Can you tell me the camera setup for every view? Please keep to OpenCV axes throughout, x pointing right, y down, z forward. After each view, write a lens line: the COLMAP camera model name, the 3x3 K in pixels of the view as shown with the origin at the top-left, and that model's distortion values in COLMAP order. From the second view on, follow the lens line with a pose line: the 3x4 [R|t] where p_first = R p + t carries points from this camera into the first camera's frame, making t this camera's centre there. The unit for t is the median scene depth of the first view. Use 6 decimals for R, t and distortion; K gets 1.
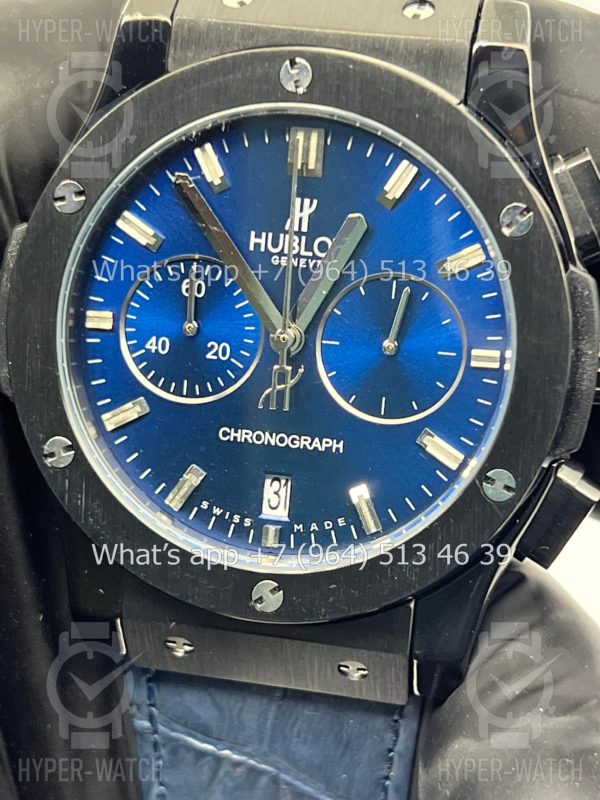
lens RADIAL K [[1900.8, 0, 300.0], [0, 1900.8, 400.0], [0, 0, 1]] dist [0.172737, 0.564360]
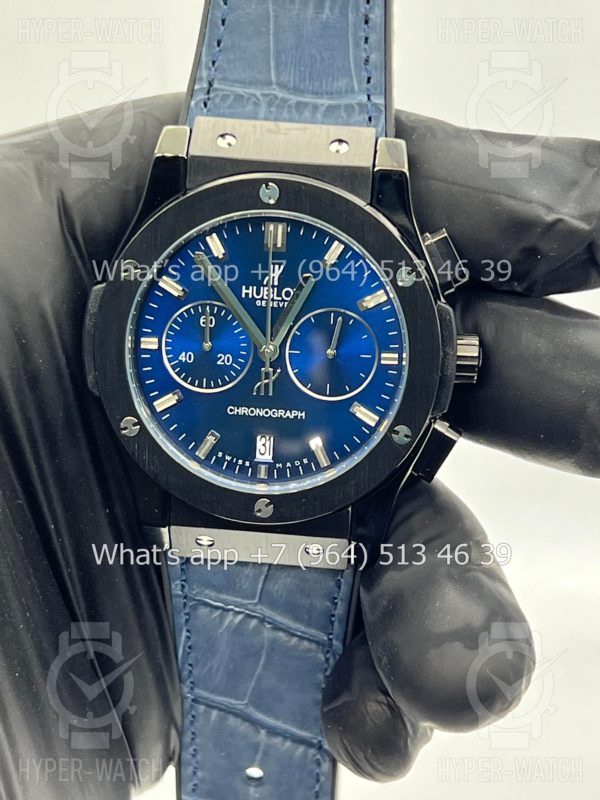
lens RADIAL K [[1900.8, 0, 300.0], [0, 1900.8, 400.0], [0, 0, 1]] dist [0.172737, 0.564360]
pose [[0.994004, -0.047649, 0.098413, -0.141246], [0.042380, 0.997589, 0.054962, -0.078295], [-0.100795, -0.050462, 0.993627, -0.622958]]
